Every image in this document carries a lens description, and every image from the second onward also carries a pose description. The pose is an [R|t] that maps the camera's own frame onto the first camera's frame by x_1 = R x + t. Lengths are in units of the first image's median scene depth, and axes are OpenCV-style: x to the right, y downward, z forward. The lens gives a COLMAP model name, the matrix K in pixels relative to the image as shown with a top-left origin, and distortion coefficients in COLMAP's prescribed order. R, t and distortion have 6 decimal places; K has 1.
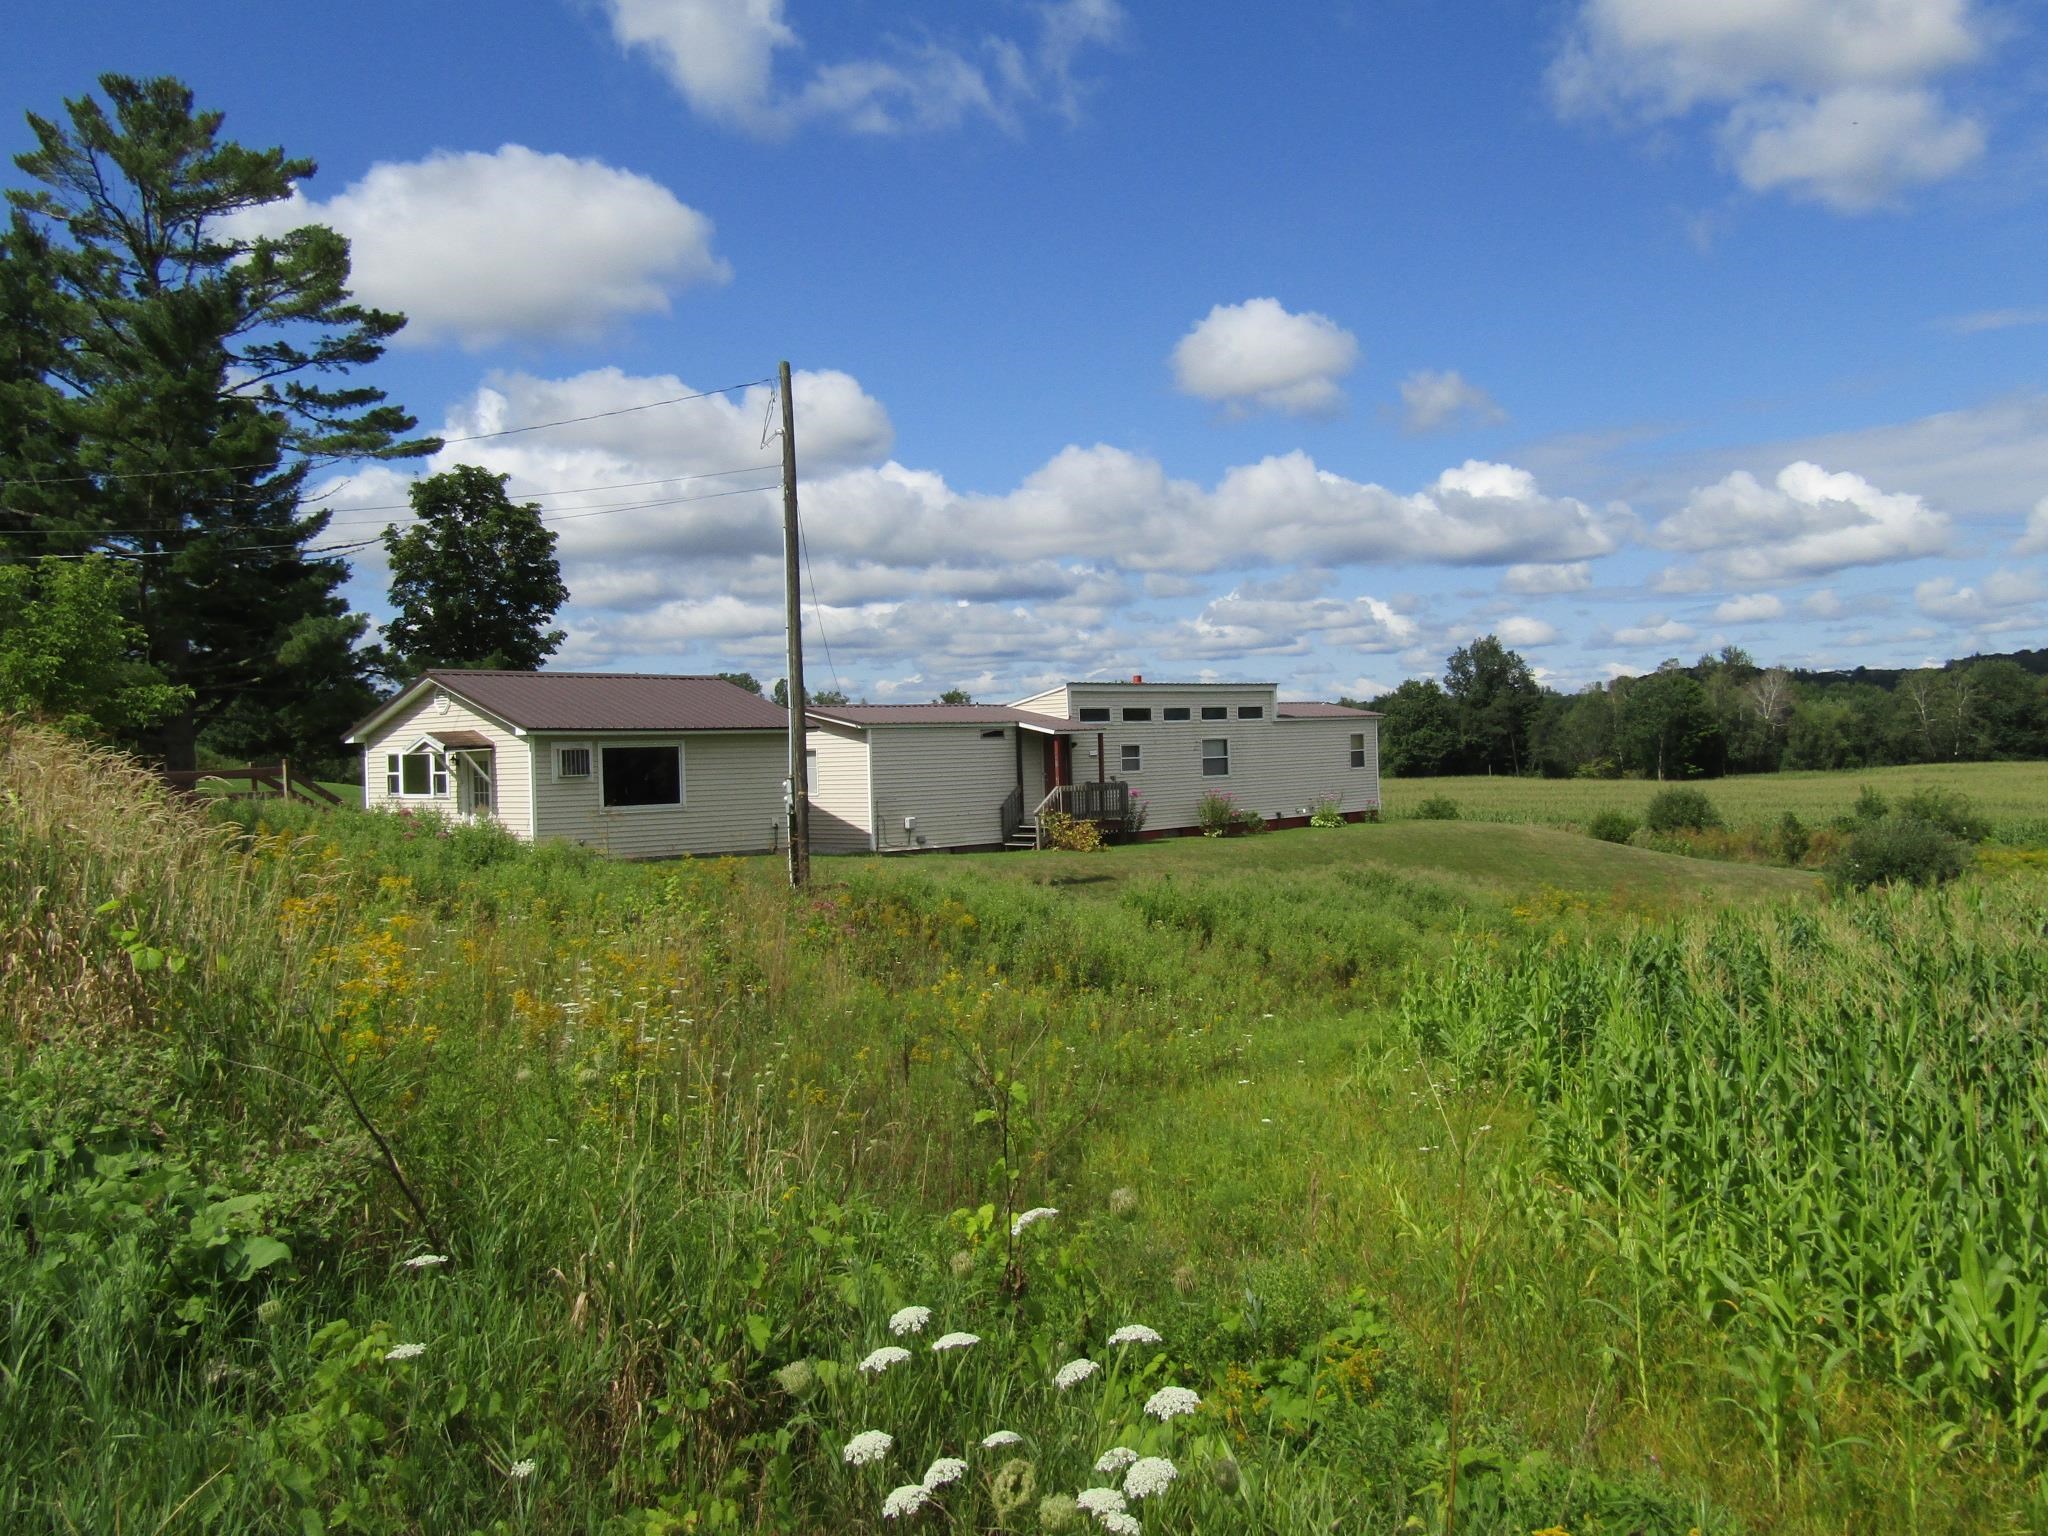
lens RADIAL K [[1880.9, 0, 1024.0], [0, 1880.9, 768.0], [0, 0, 1]] dist [-0.008744, 0.021292]
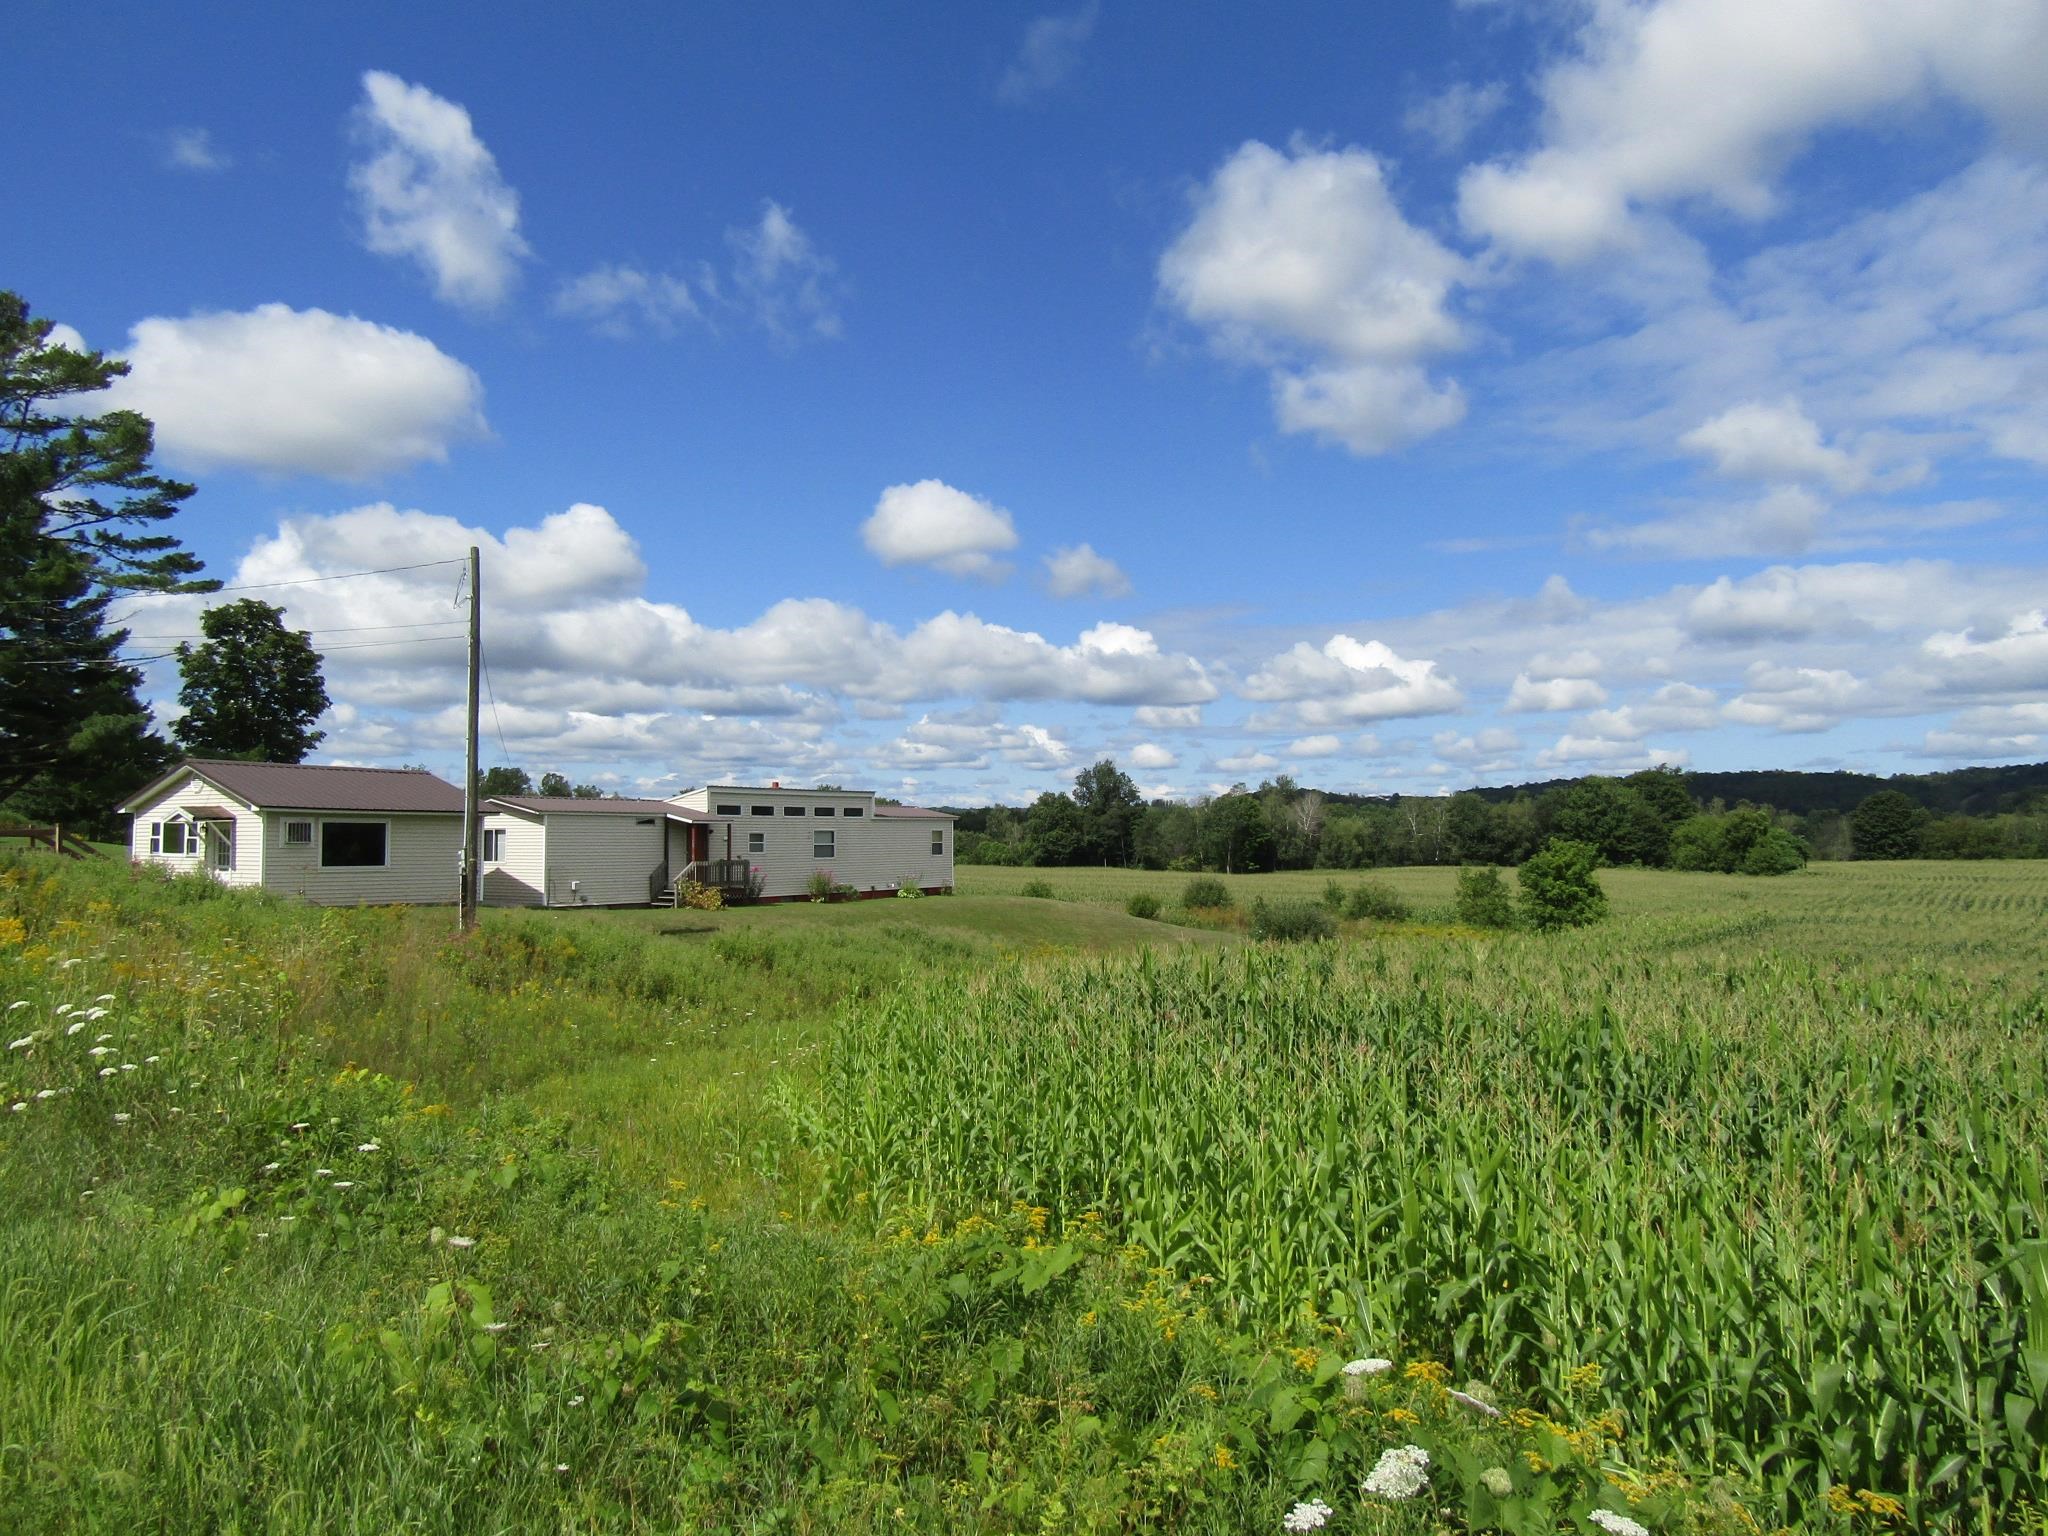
lens RADIAL K [[1518.0, 0, 1024.0], [0, 1518.0, 768.0], [0, 0, 1]] dist [0.001188, -0.001064]
pose [[0.985877, 0.036624, 0.163420, 0.064190], [-0.027070, 0.997812, -0.060313, 0.001657], [-0.165272, 0.055037, 0.984711, -0.107153]]
